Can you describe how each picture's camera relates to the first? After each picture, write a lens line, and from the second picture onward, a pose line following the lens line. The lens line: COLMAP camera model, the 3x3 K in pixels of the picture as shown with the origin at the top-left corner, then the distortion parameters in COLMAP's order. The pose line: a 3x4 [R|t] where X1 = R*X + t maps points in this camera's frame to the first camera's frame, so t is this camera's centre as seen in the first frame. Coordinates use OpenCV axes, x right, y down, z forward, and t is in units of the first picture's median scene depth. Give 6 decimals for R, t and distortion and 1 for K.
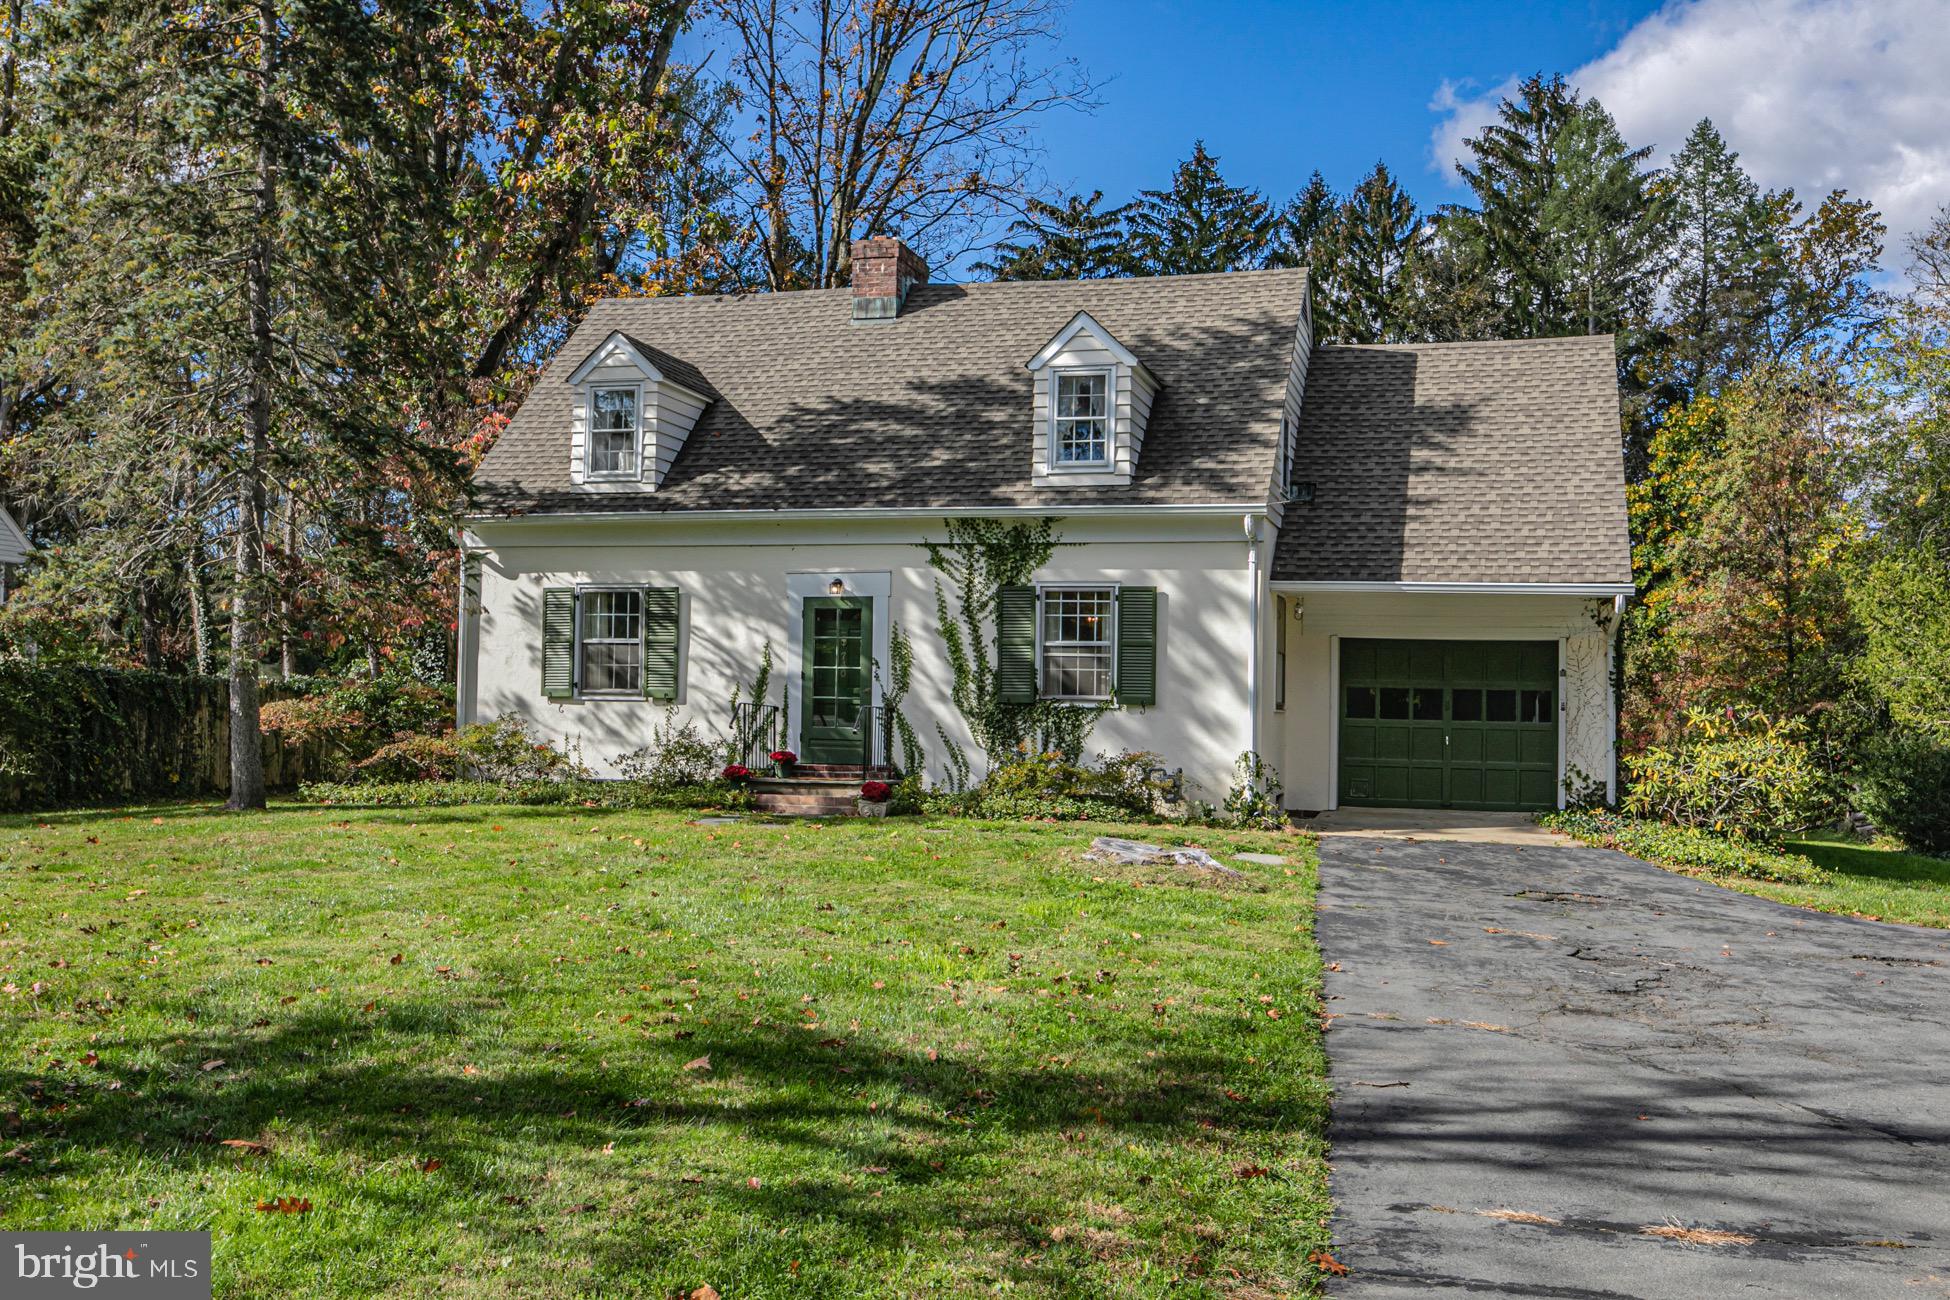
lens RADIAL K [[1880.2, 0, 971.4], [0, 1880.2, 650.2], [0, 0, 1]] dist [-0.003260, 0.000000]
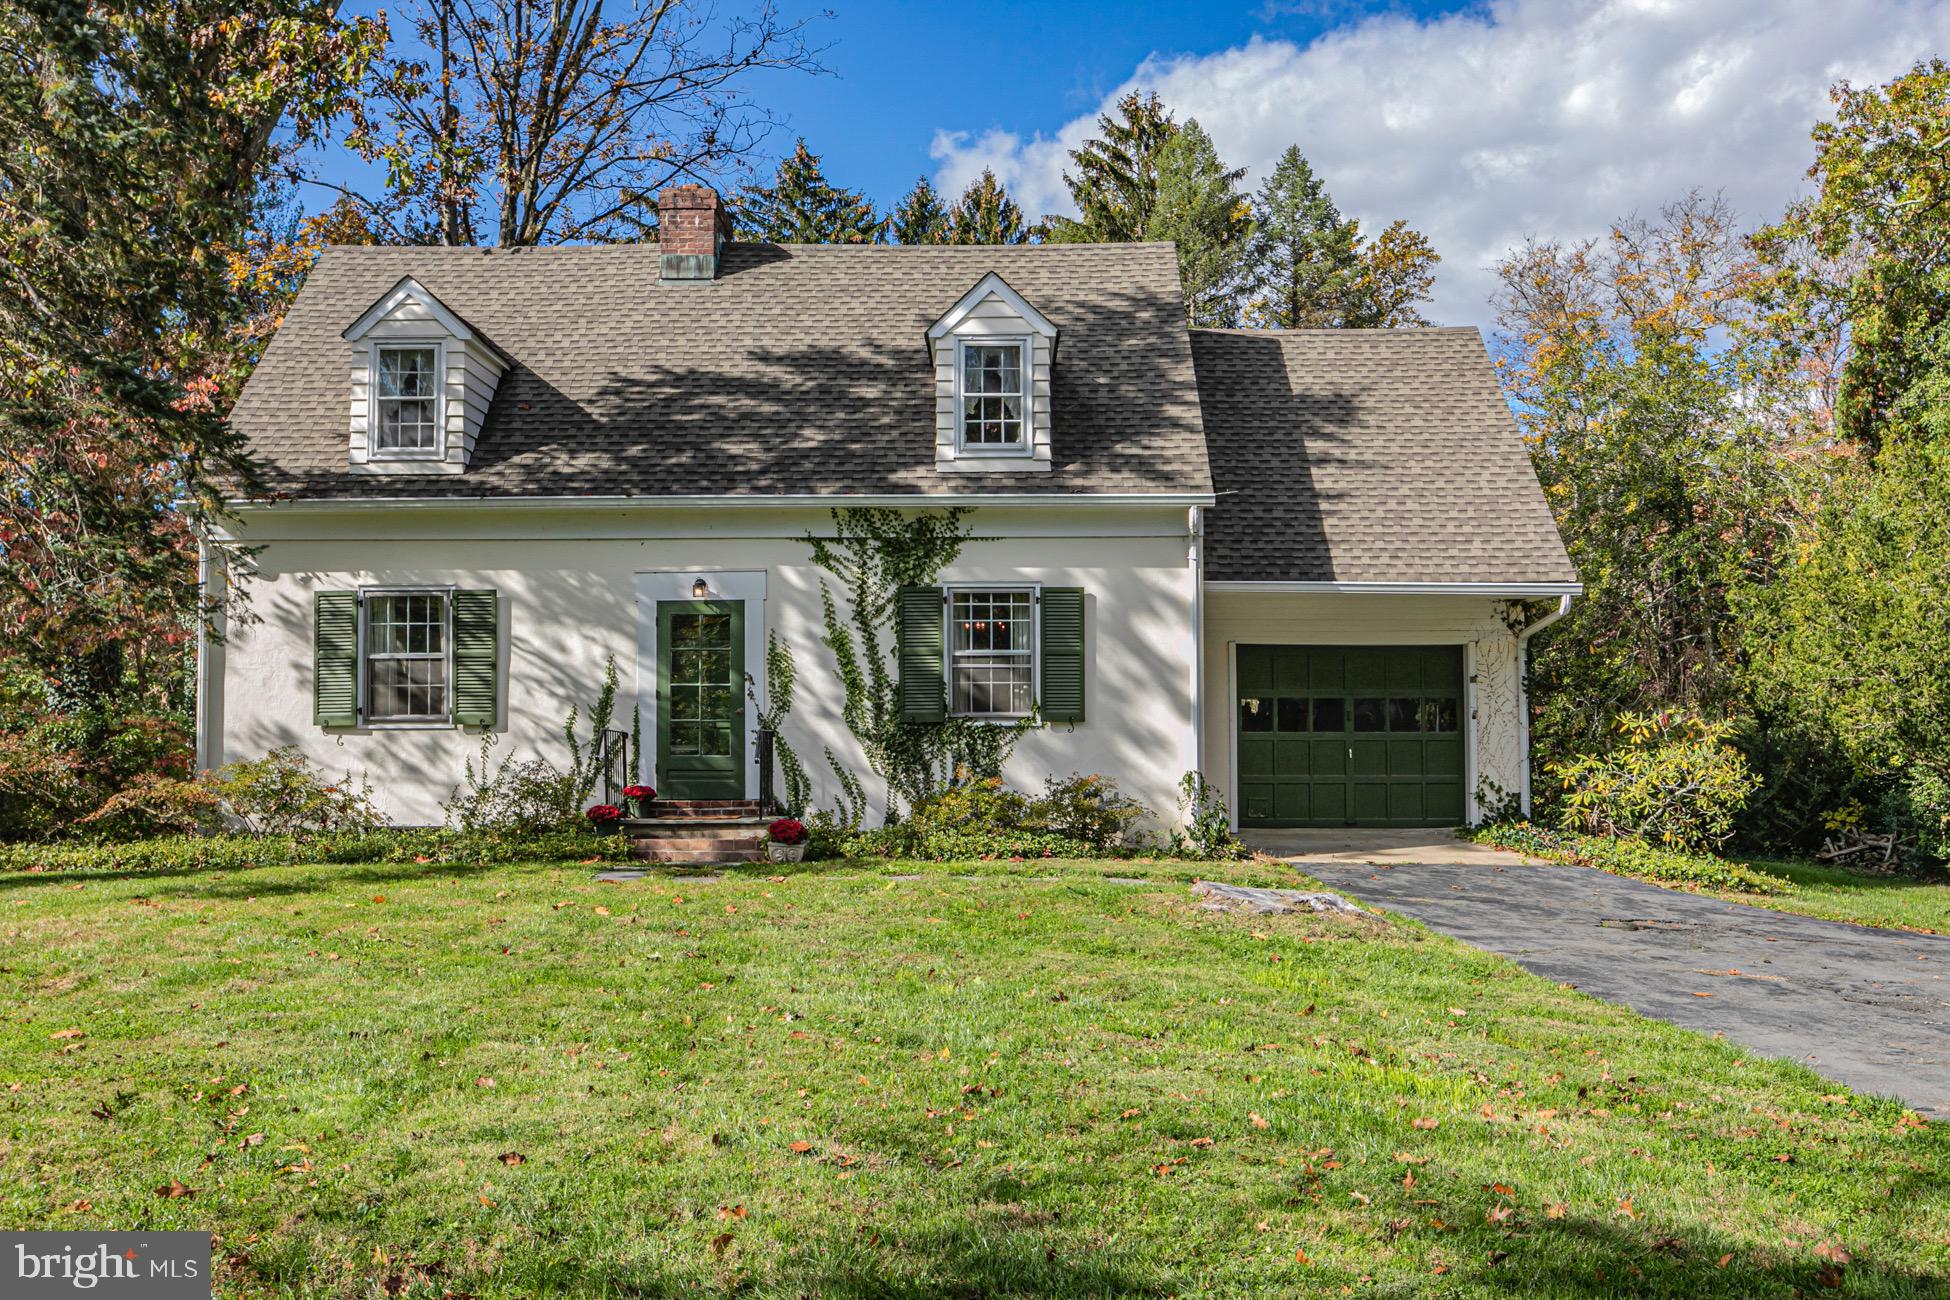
lens RADIAL K [[1880.2, 0, 977.9], [0, 1880.2, 648.6], [0, 0, 1]] dist [-0.003260, 0.000000]
pose [[0.964731, -0.010039, 0.263044, -0.171592], [0.012288, 0.999901, -0.006905, 0.000388], [-0.262949, 0.009894, 0.964759, 0.154126]]
